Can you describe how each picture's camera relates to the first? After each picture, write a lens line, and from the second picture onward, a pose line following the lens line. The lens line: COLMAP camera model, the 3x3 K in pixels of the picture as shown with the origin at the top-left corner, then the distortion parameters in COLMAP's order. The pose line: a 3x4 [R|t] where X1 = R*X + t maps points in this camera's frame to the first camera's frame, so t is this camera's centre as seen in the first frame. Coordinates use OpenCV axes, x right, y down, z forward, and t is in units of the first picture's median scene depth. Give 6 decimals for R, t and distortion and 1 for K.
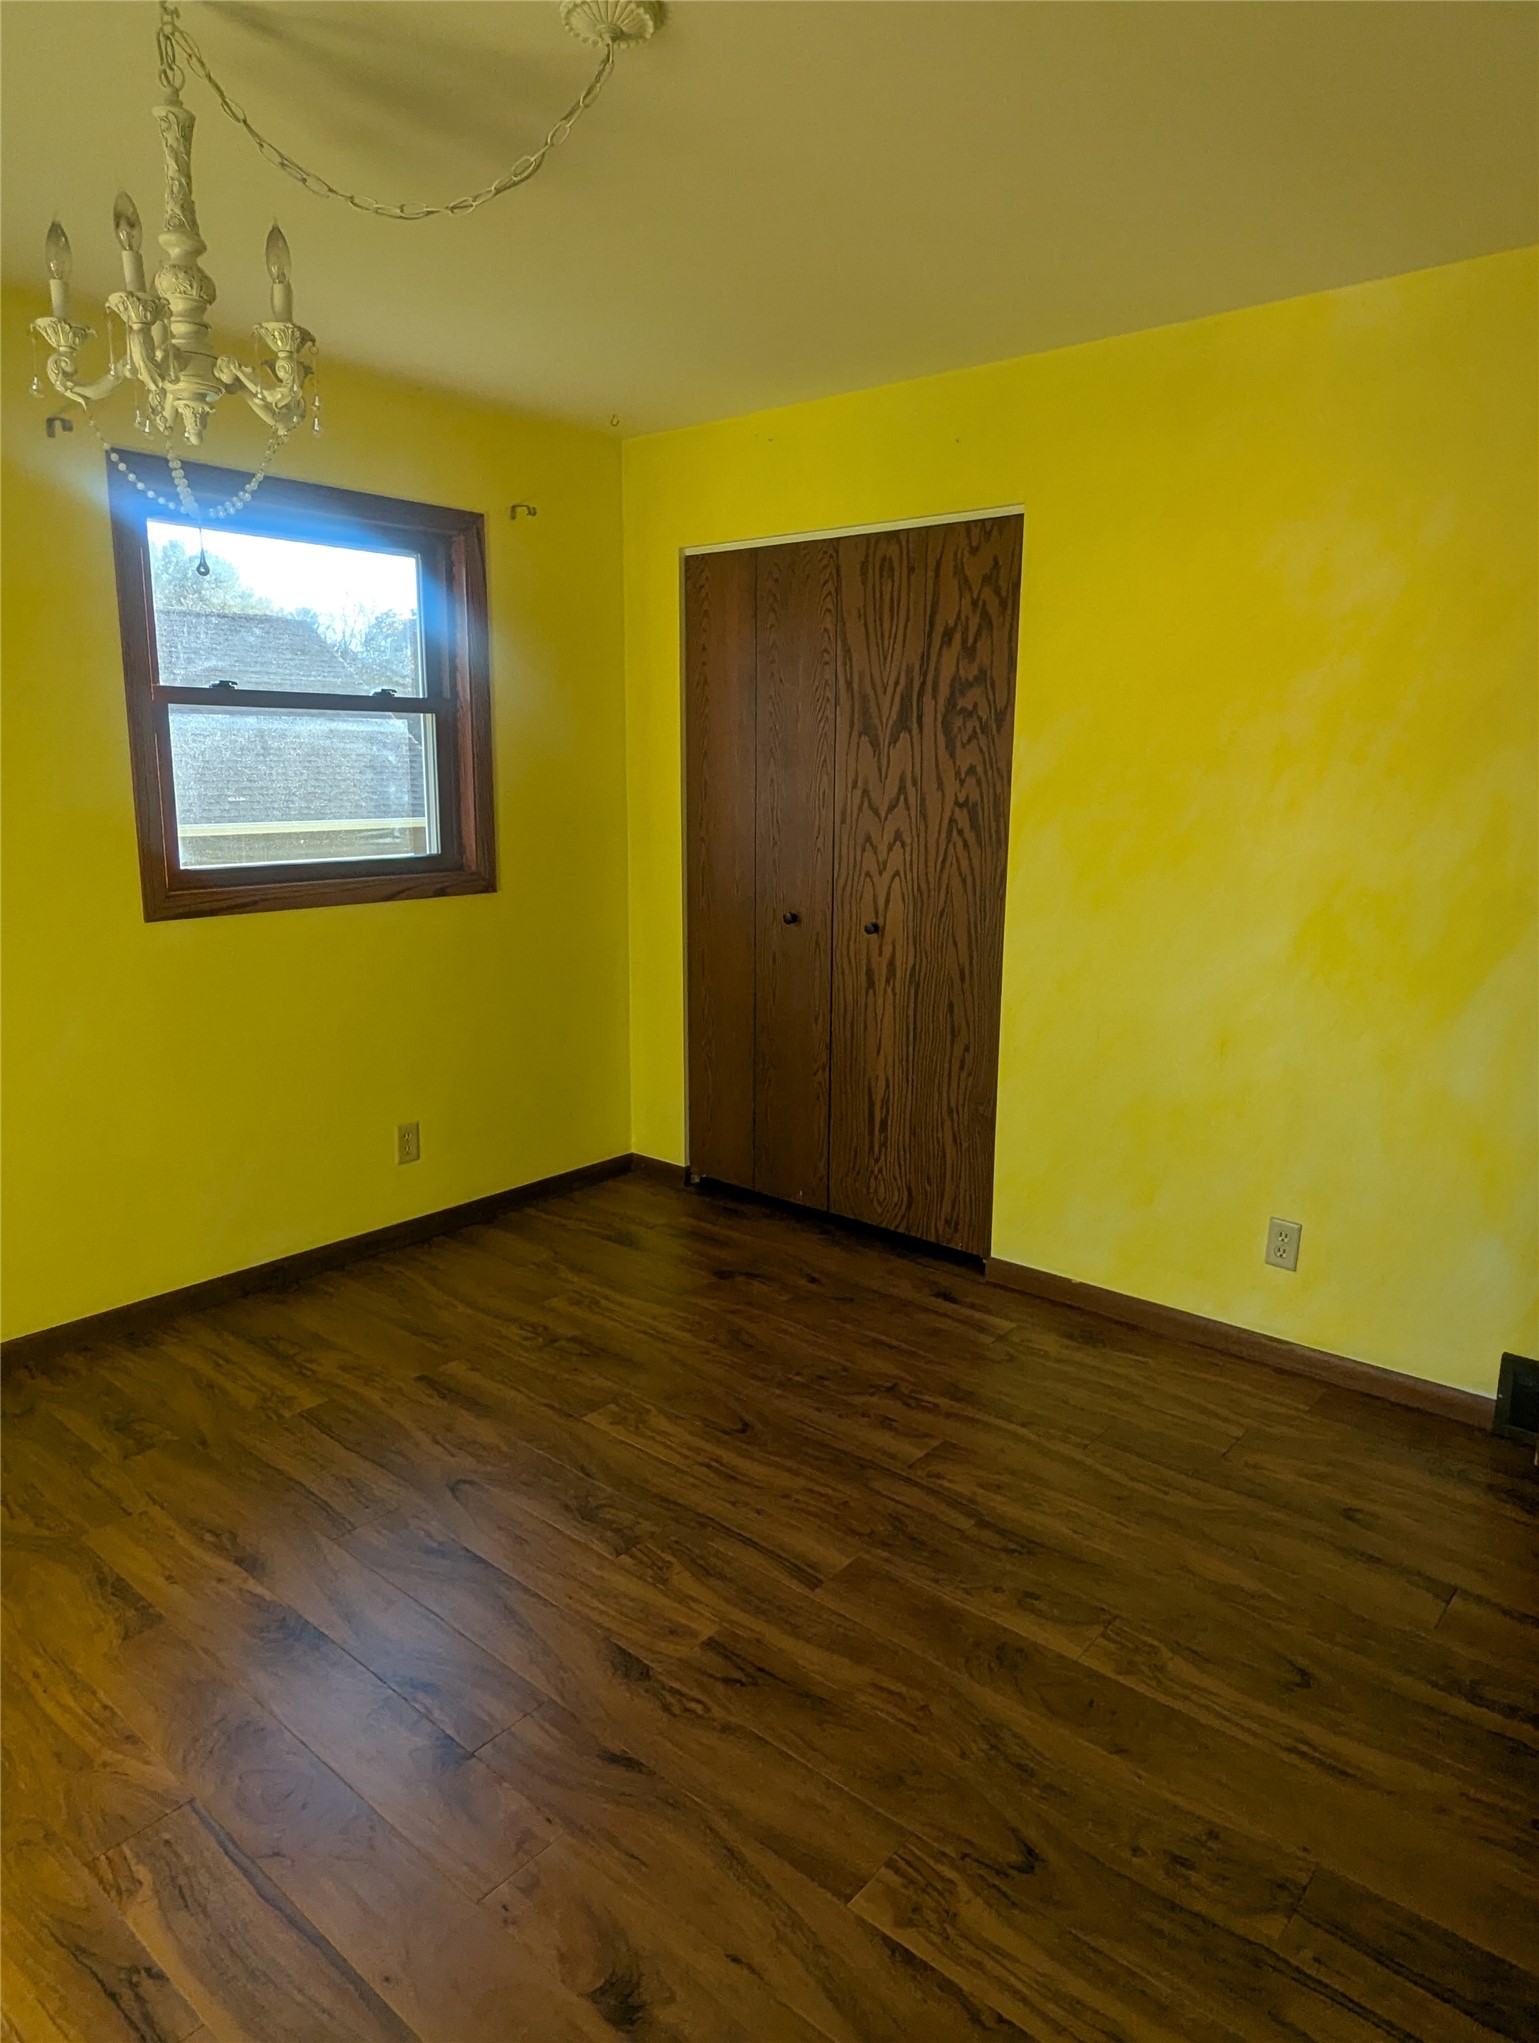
lens RADIAL K [[1310.9, 0, 781.8], [0, 1310.9, 1019.5], [0, 0, 1]] dist [0.057577, 0.000056]
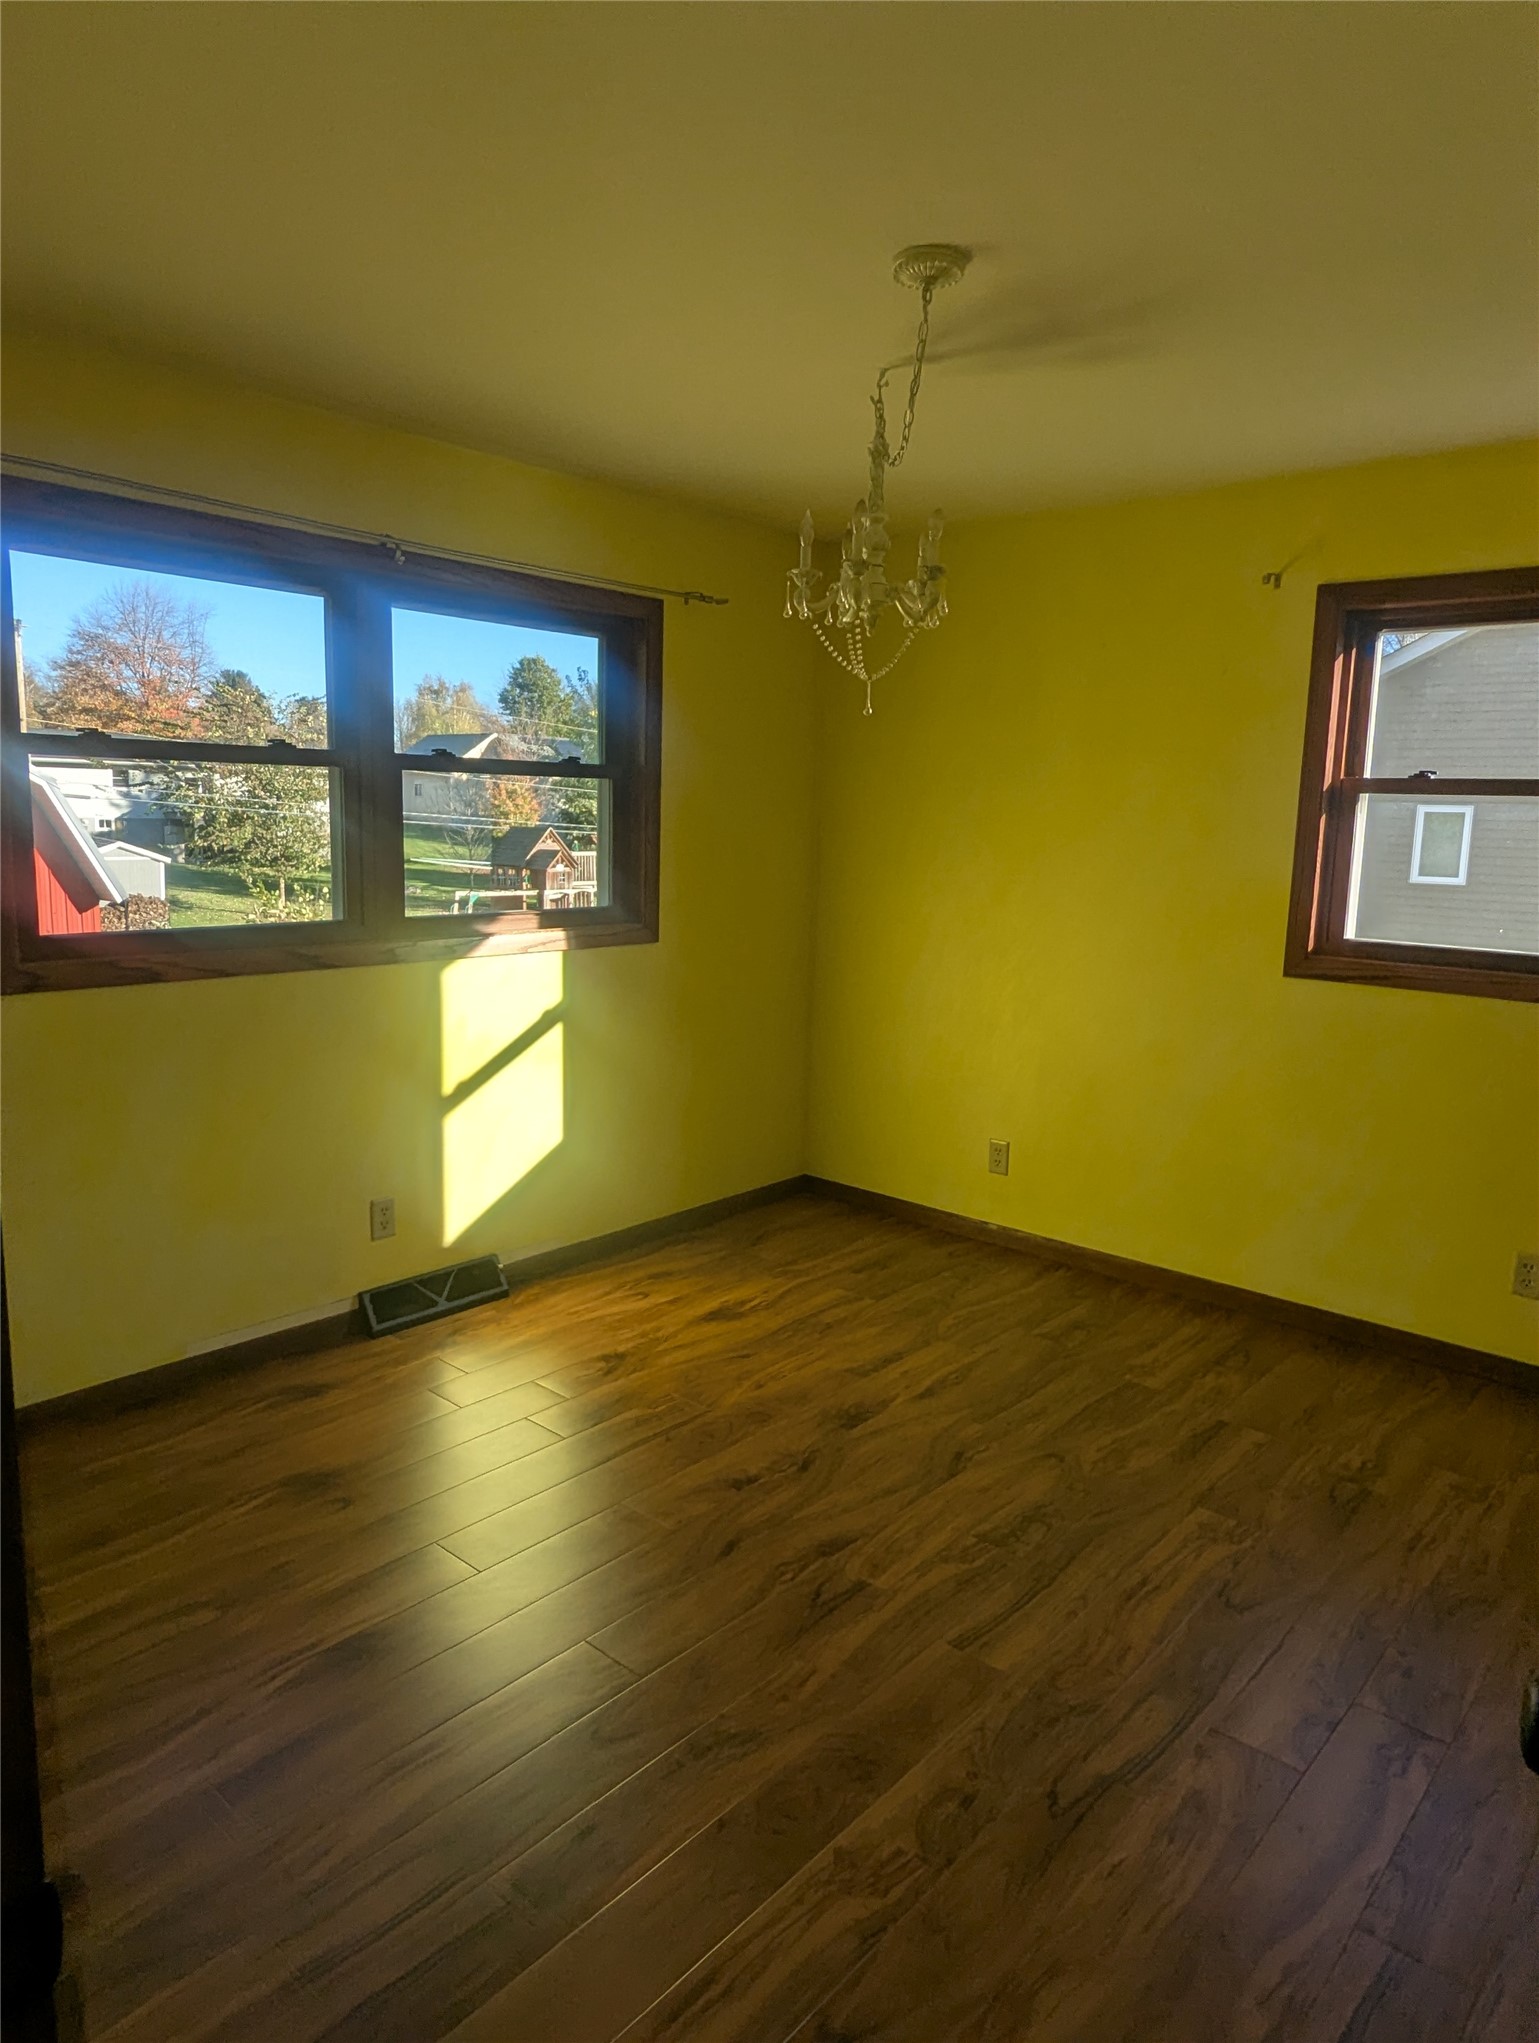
lens RADIAL K [[1278.7, 0, 769.5], [0, 1278.7, 1021.5], [0, 0, 1]] dist [-0.000703, 0.000259]
pose [[-0.021871, 0.134021, -0.990737, 0.756411], [-0.225703, 0.964729, 0.135485, -0.097561], [0.973951, 0.226575, 0.009149, 0.627855]]
